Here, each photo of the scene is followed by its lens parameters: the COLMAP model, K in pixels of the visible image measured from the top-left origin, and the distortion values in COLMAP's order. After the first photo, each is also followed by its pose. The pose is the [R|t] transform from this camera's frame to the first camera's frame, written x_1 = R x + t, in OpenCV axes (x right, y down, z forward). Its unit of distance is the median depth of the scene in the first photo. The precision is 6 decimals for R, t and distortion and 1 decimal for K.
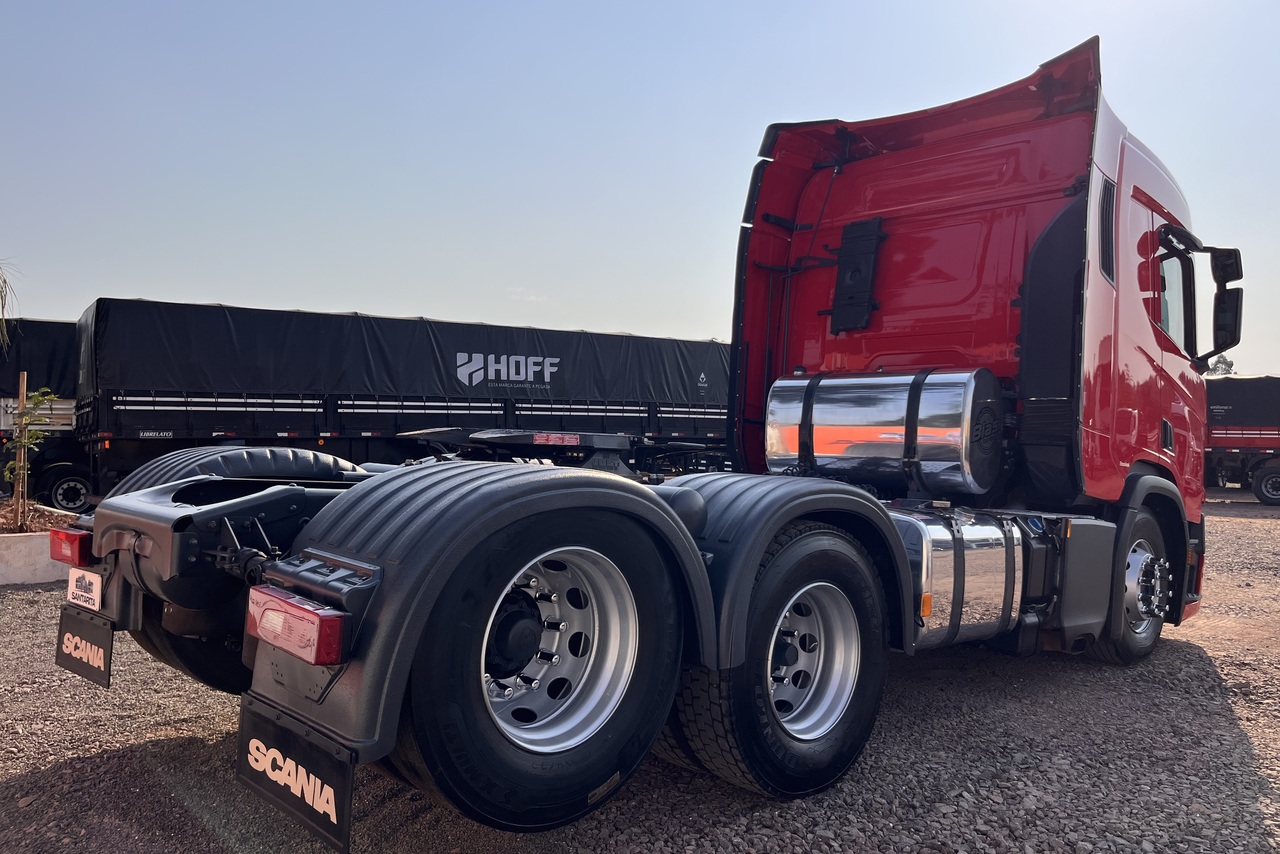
lens RADIAL K [[958.0, 0, 637.8], [0, 958.0, 420.8], [0, 0, 1]] dist [0.036083, -0.058817]
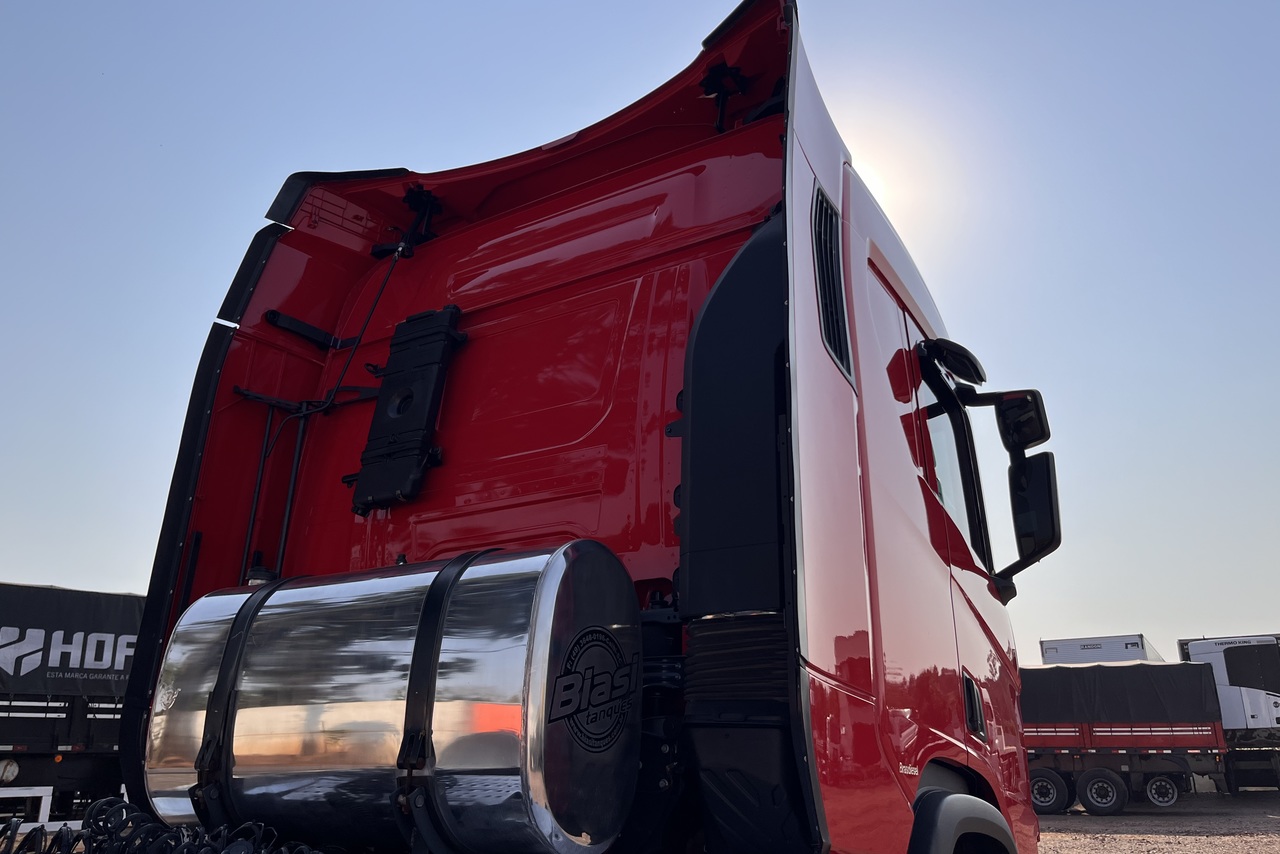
lens RADIAL K [[958.0, 0, 644.0], [0, 958.0, 428.4], [0, 0, 1]] dist [0.036083, -0.058817]
pose [[0.971679, 0.055022, 0.229810, 0.229666], [0.016972, 0.953754, -0.300108, 0.021855], [-0.235695, 0.295509, 0.925809, 0.473956]]
